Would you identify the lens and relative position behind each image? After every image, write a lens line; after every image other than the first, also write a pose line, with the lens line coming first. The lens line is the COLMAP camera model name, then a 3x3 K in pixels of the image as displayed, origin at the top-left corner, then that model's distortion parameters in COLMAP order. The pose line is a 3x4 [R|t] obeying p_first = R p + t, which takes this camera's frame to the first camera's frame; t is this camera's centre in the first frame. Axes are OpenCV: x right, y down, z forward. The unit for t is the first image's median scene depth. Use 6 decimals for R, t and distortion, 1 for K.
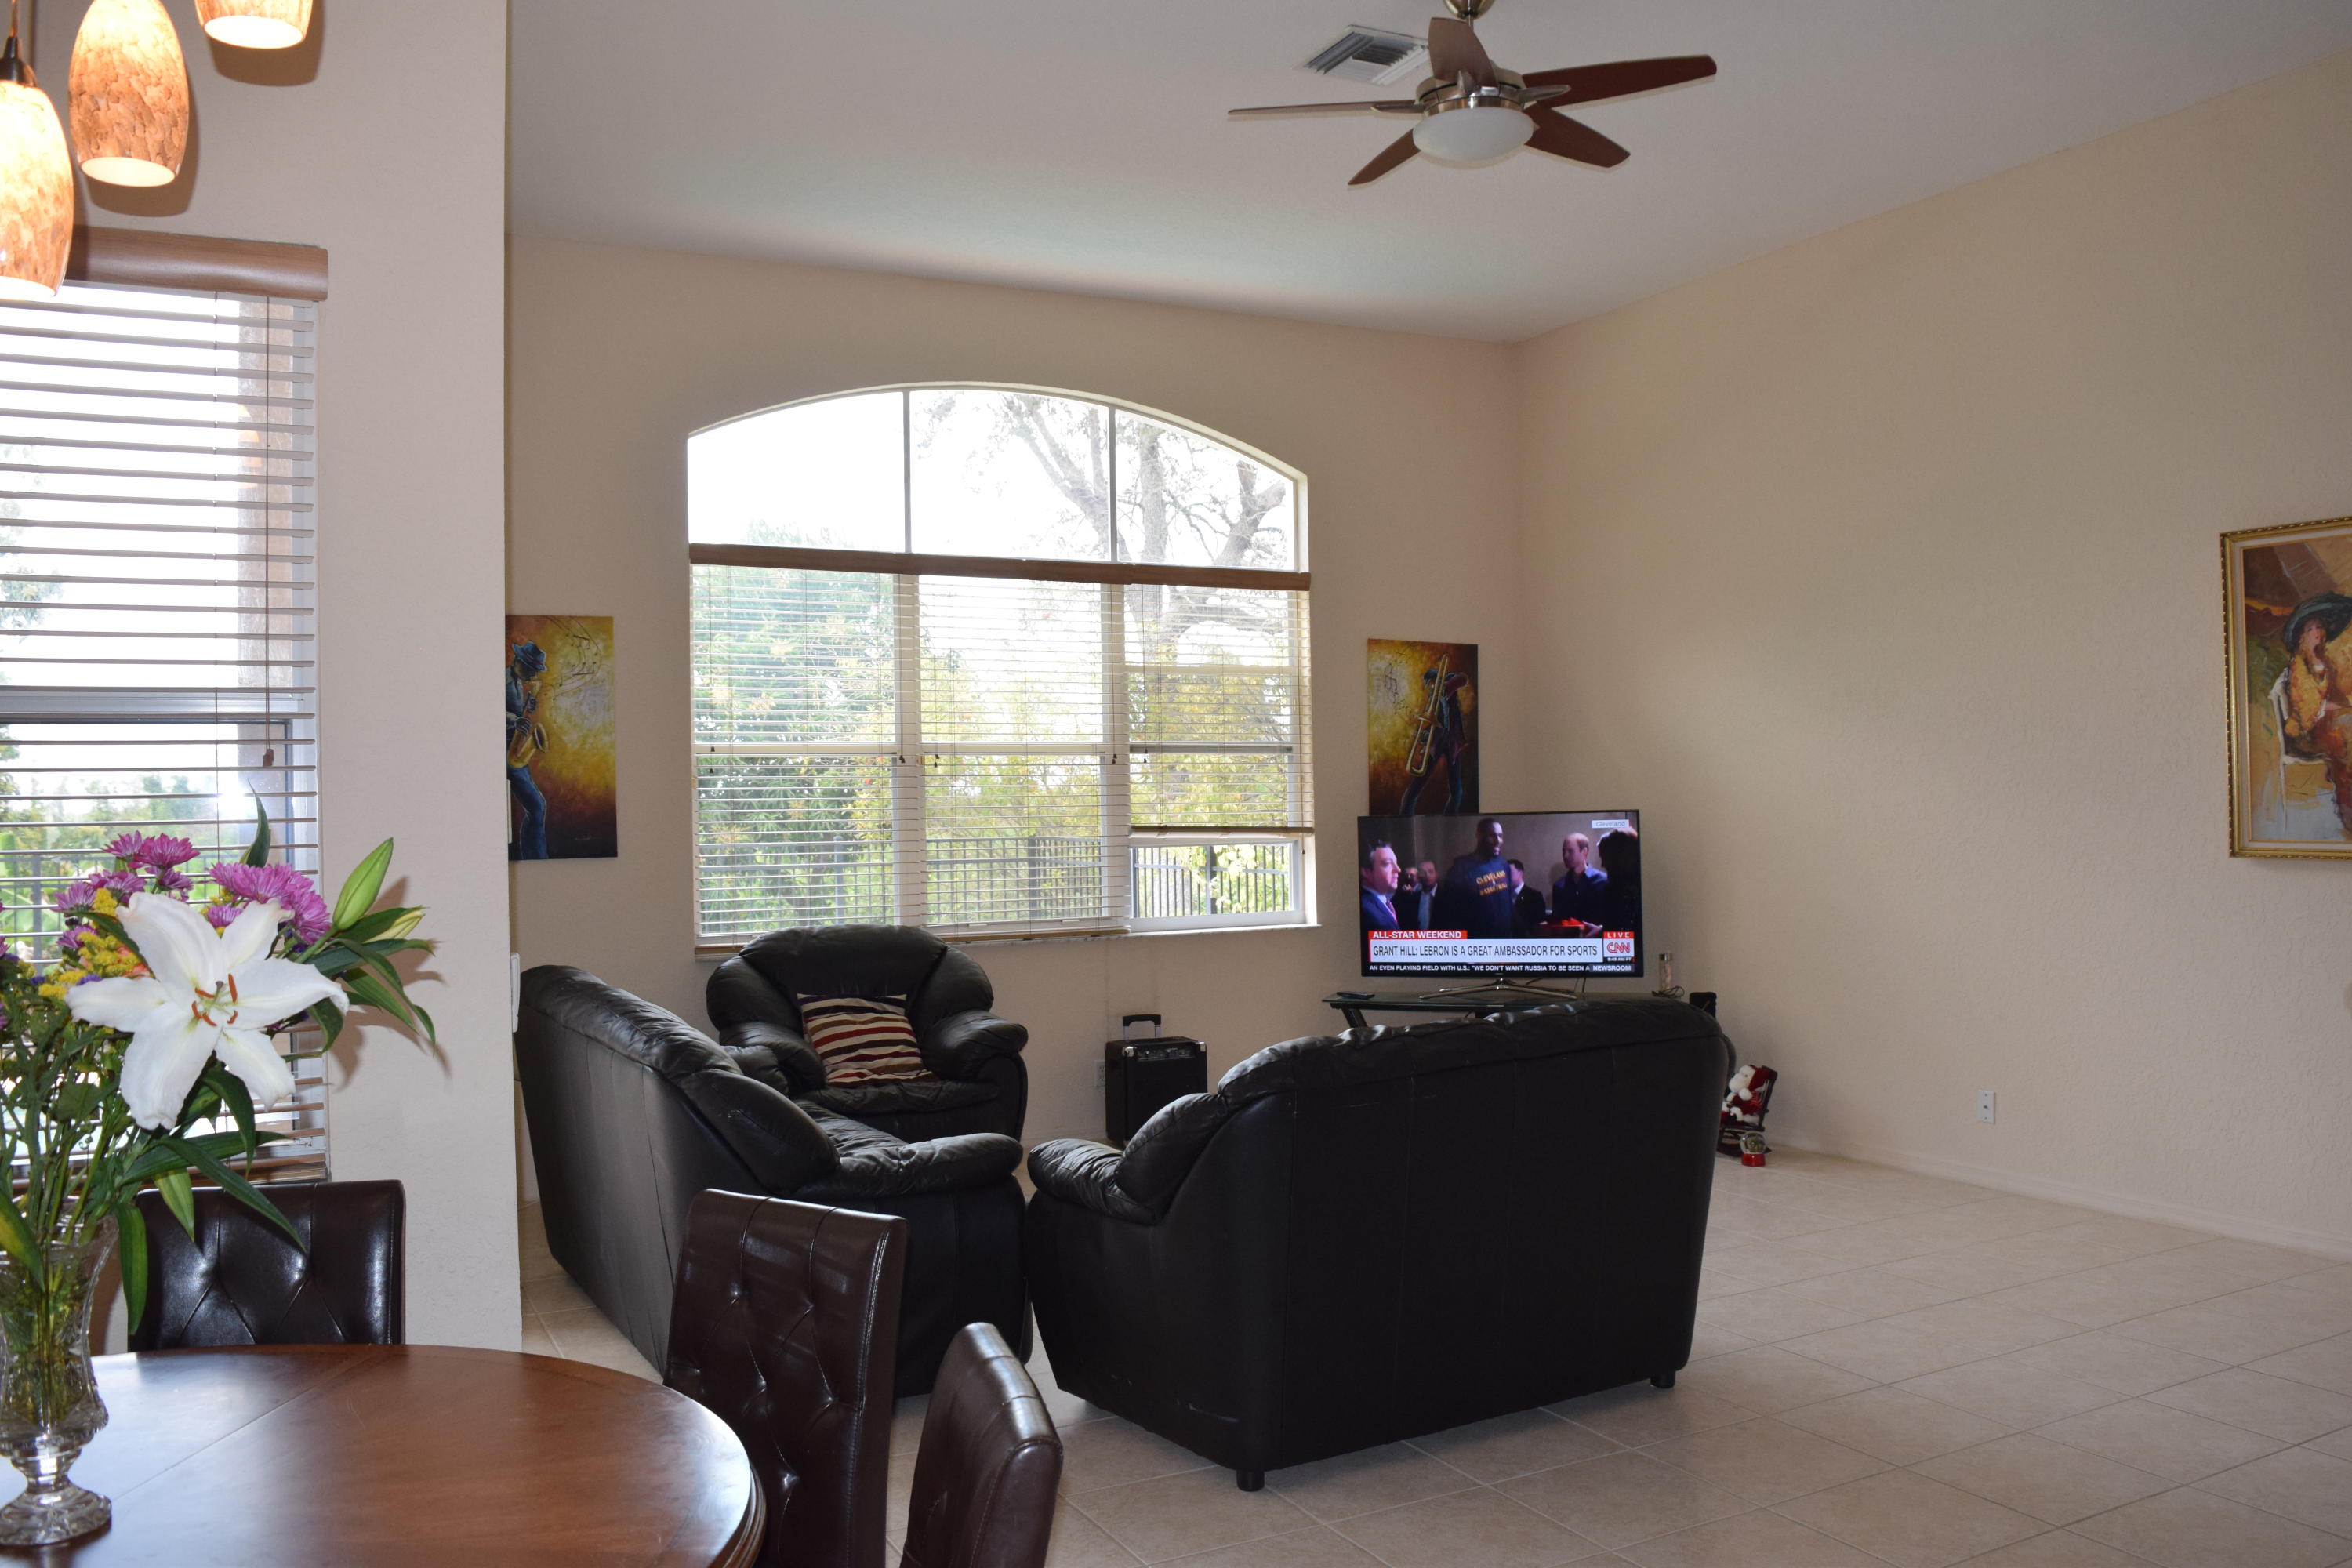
lens RADIAL K [[1846.9, 0, 1166.9], [0, 1846.9, 783.5], [0, 0, 1]] dist [-0.077444, 0.000200]
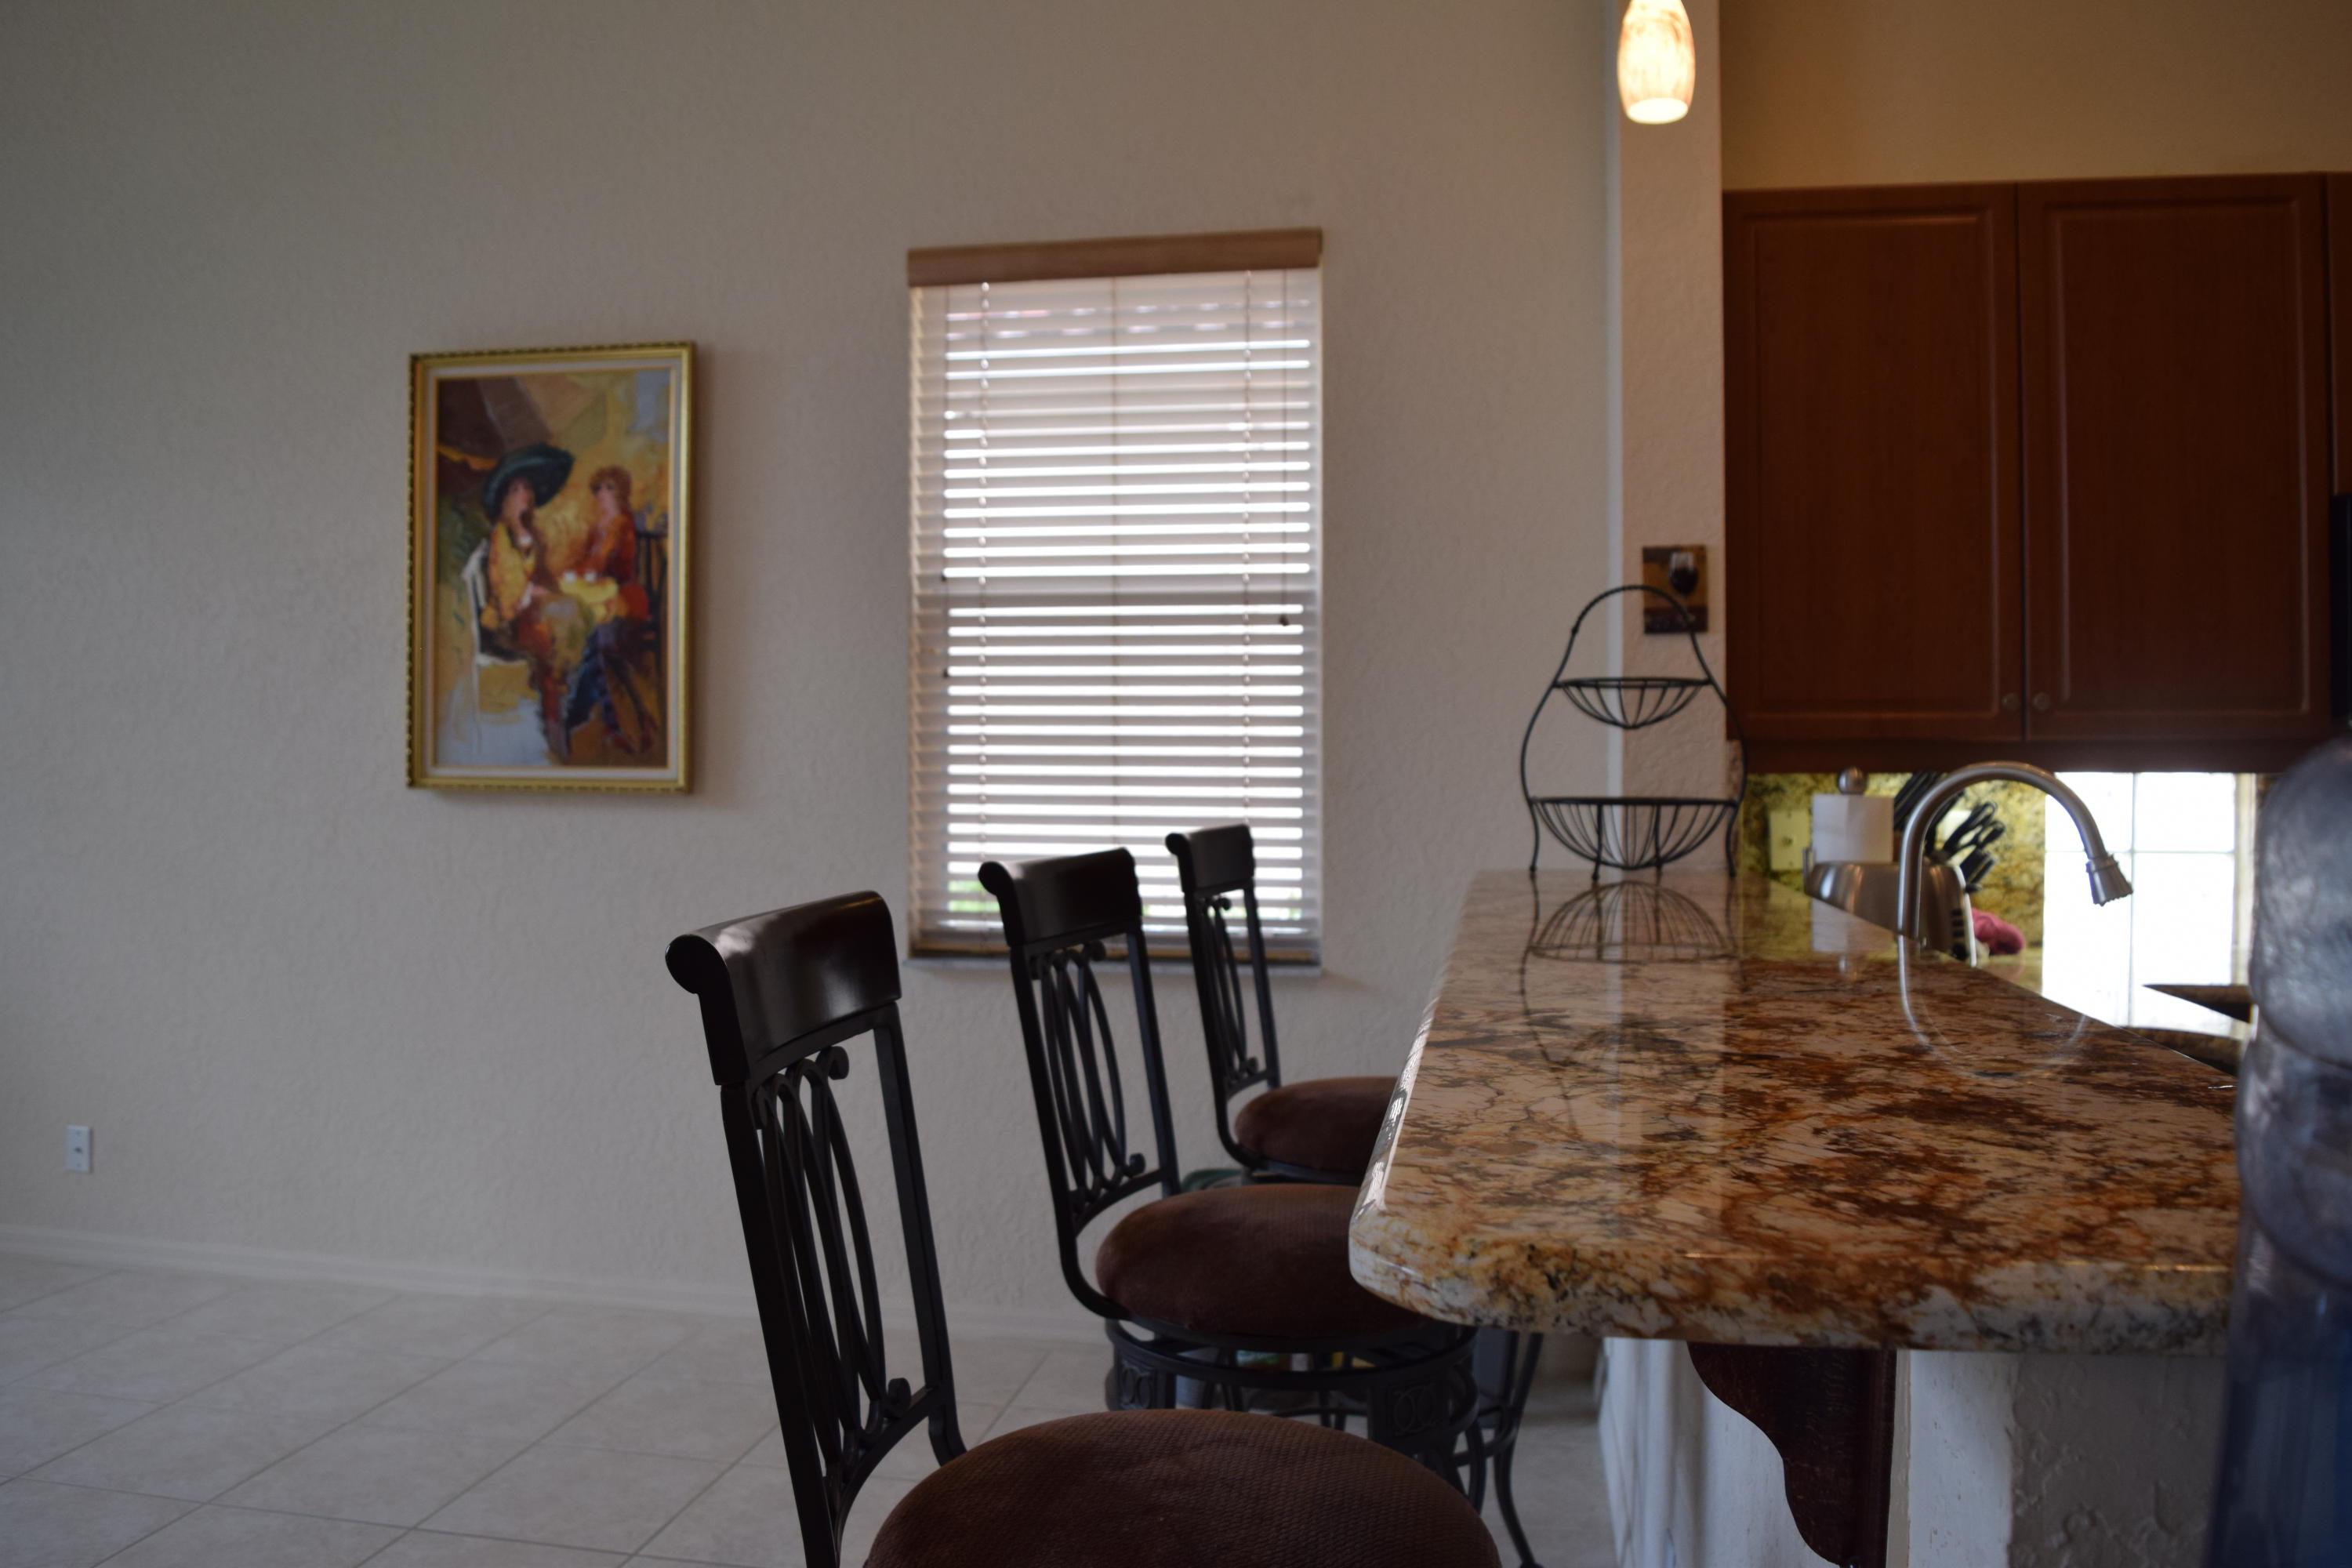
lens RADIAL K [[1846.9, 0, 1171.9], [0, 1846.9, 781.8], [0, 0, 1]] dist [-0.077444, 0.000200]
pose [[0.605653, 0.019570, 0.795488, 0.188557], [-0.020697, 0.999747, -0.008837, 0.040383], [-0.795459, -0.011112, 0.605905, 0.298931]]
